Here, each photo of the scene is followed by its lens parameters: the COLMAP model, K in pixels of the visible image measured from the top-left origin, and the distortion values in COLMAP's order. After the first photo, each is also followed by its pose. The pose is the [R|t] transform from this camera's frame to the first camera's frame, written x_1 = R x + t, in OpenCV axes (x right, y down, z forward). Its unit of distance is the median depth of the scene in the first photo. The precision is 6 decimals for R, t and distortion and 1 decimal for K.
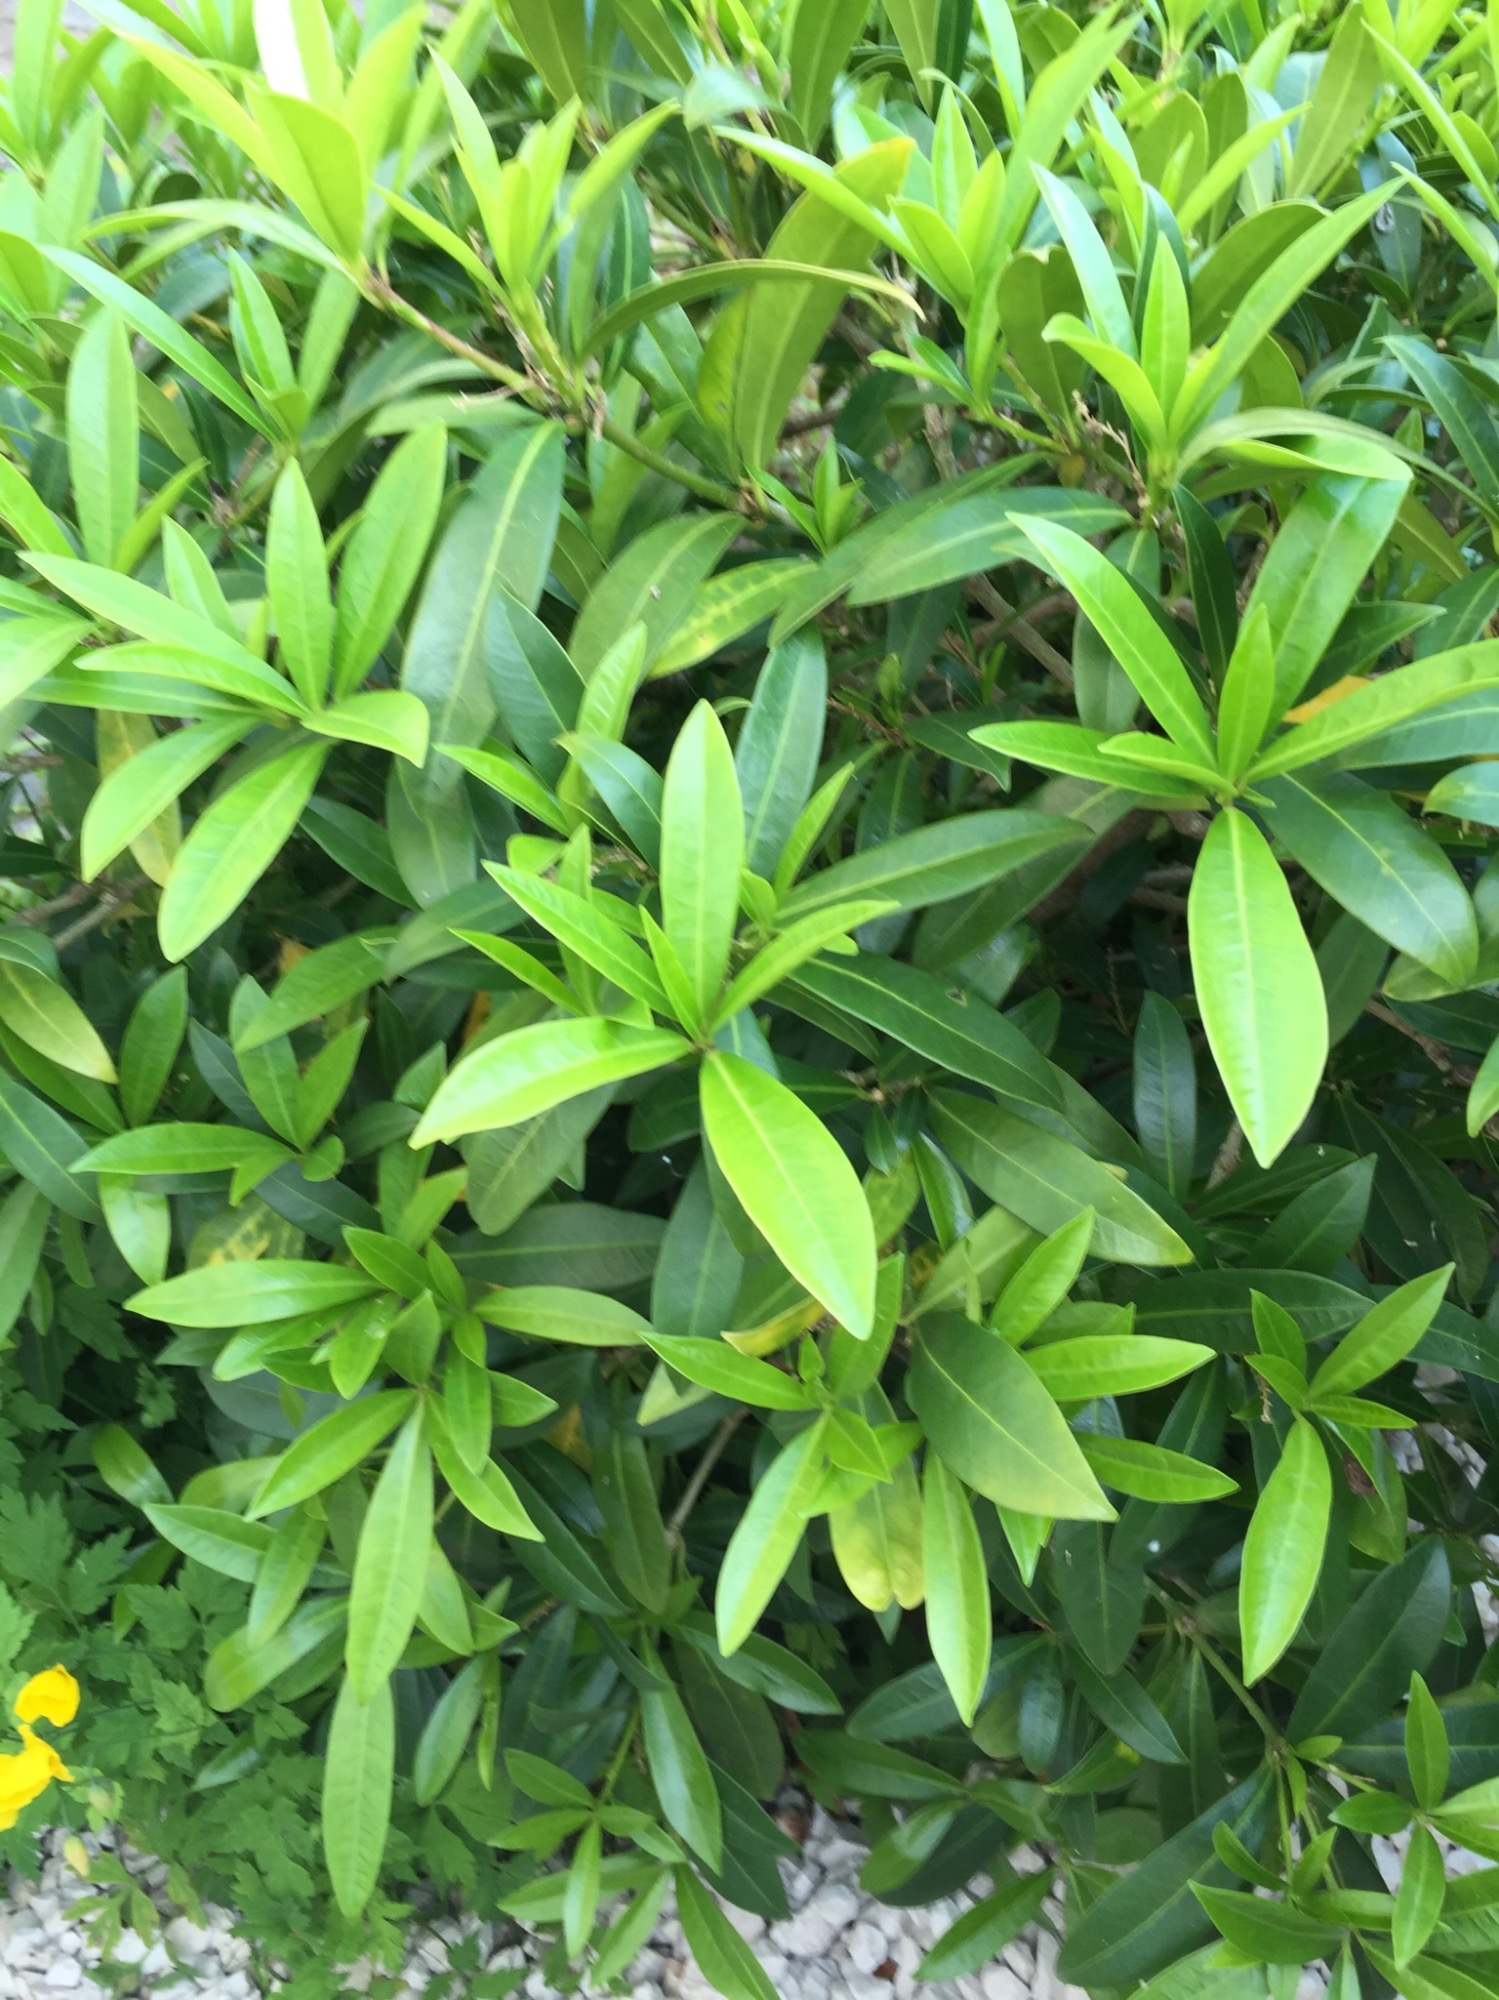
lens RADIAL K [[1763.0, 0, 690.4], [0, 1763.0, 996.7], [0, 0, 1]] dist [0.018421, 0.002049]
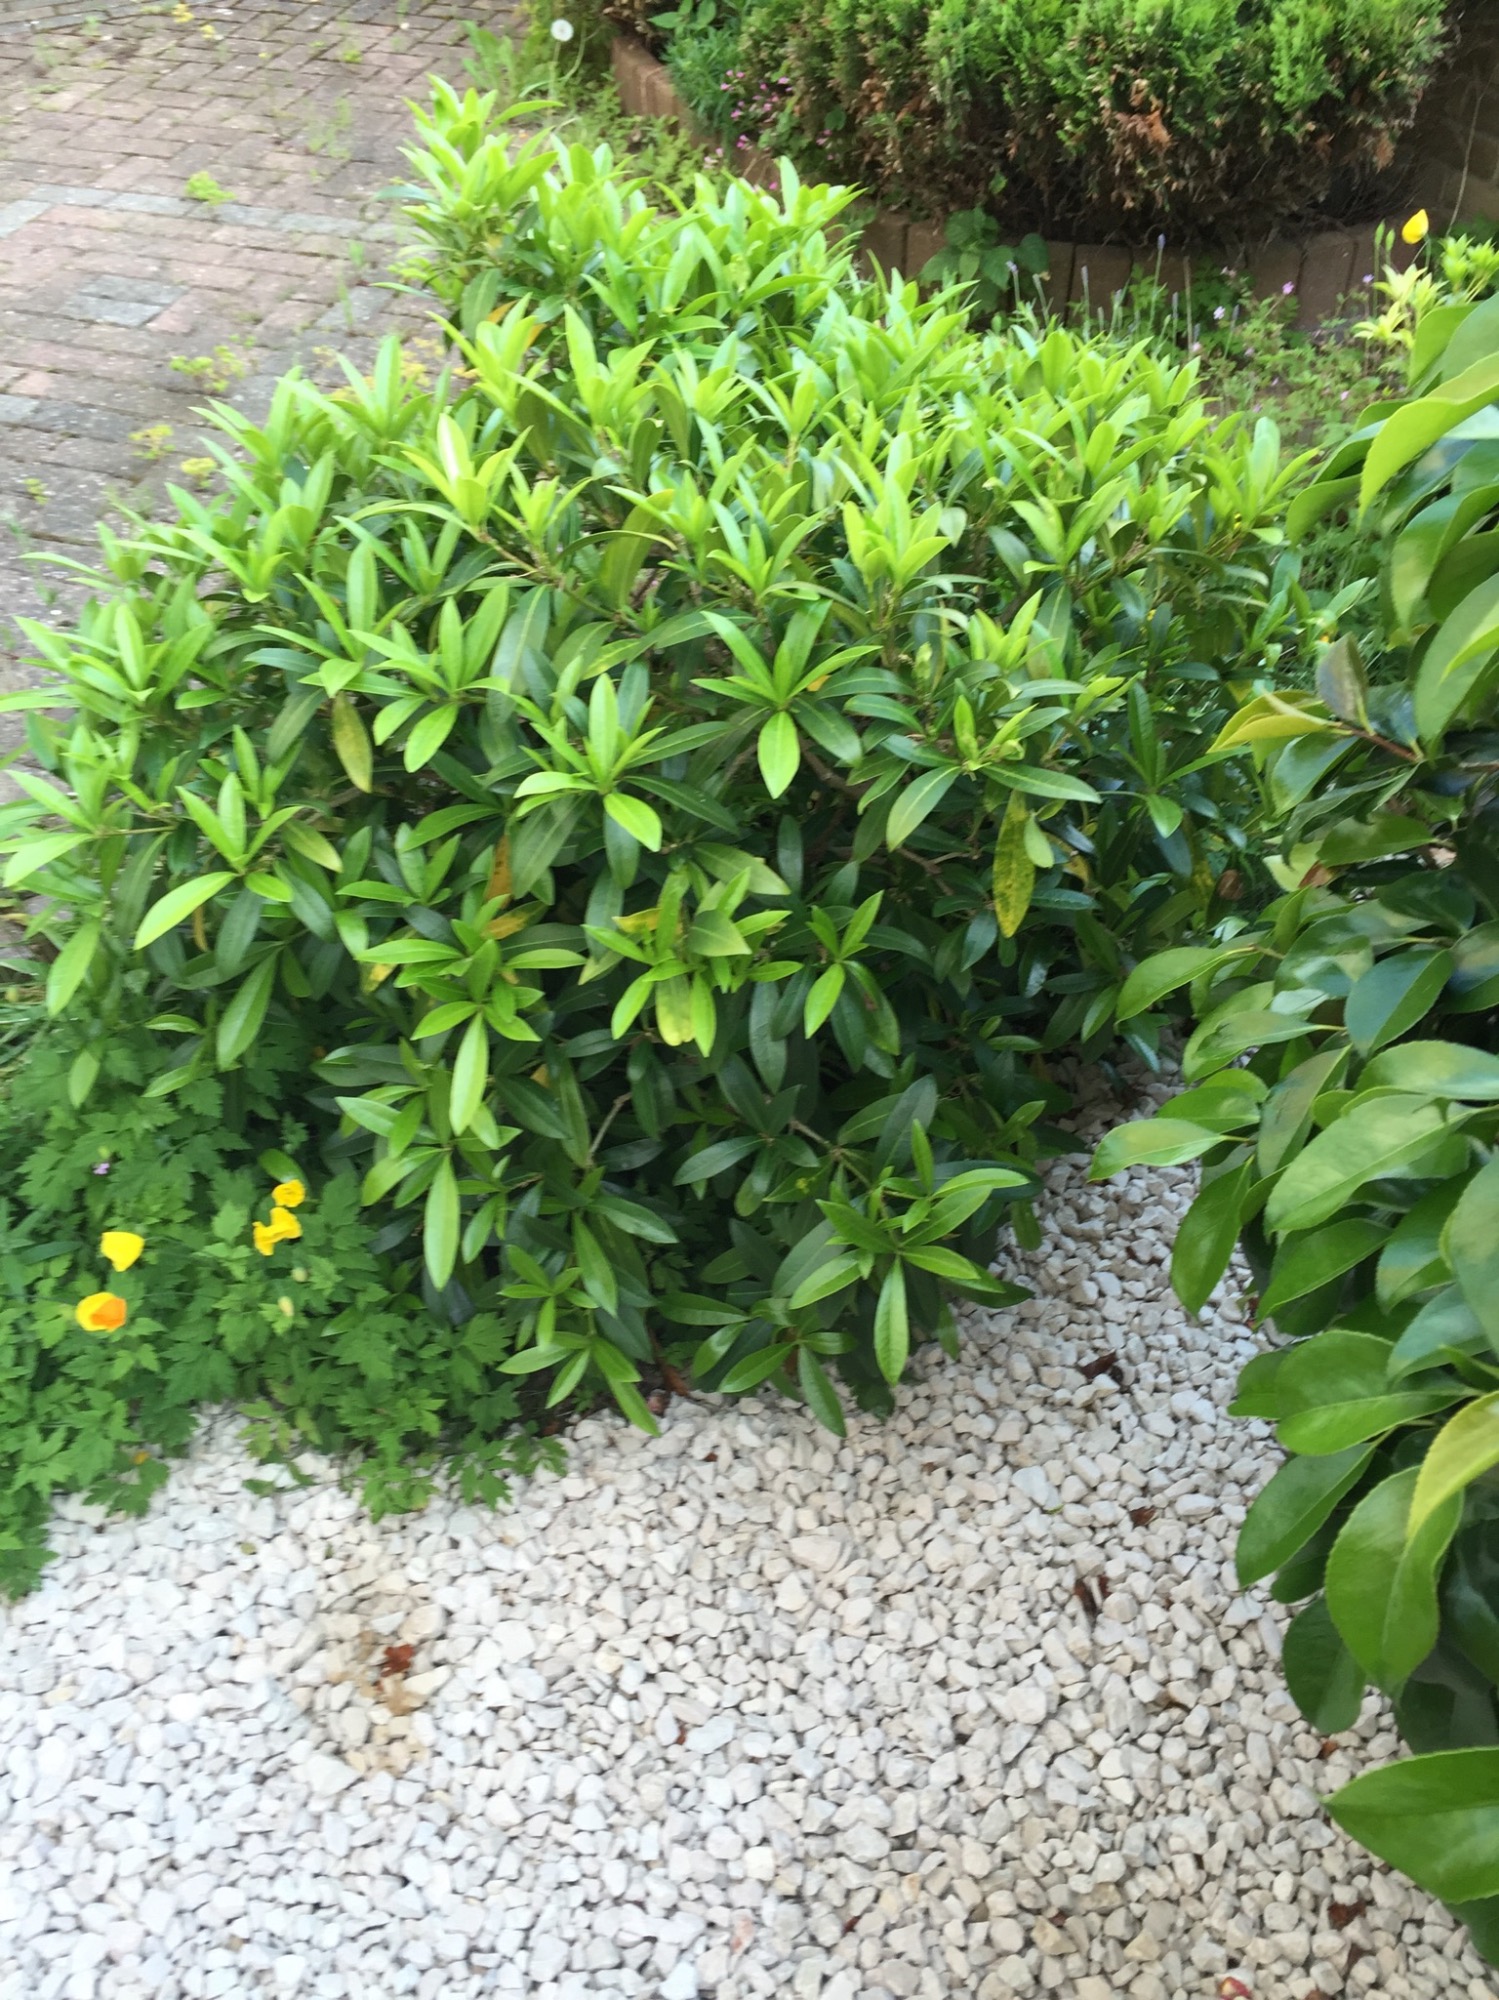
lens RADIAL K [[1684.4, 0, 749.5], [0, 1684.4, 1000.0], [0, 0, 1]] dist [-0.006913, -0.001067]
pose [[0.994582, -0.012932, 0.103143, -0.041457], [0.022732, 0.995274, -0.094410, 0.561200], [-0.101435, 0.096244, 0.990176, -1.531358]]
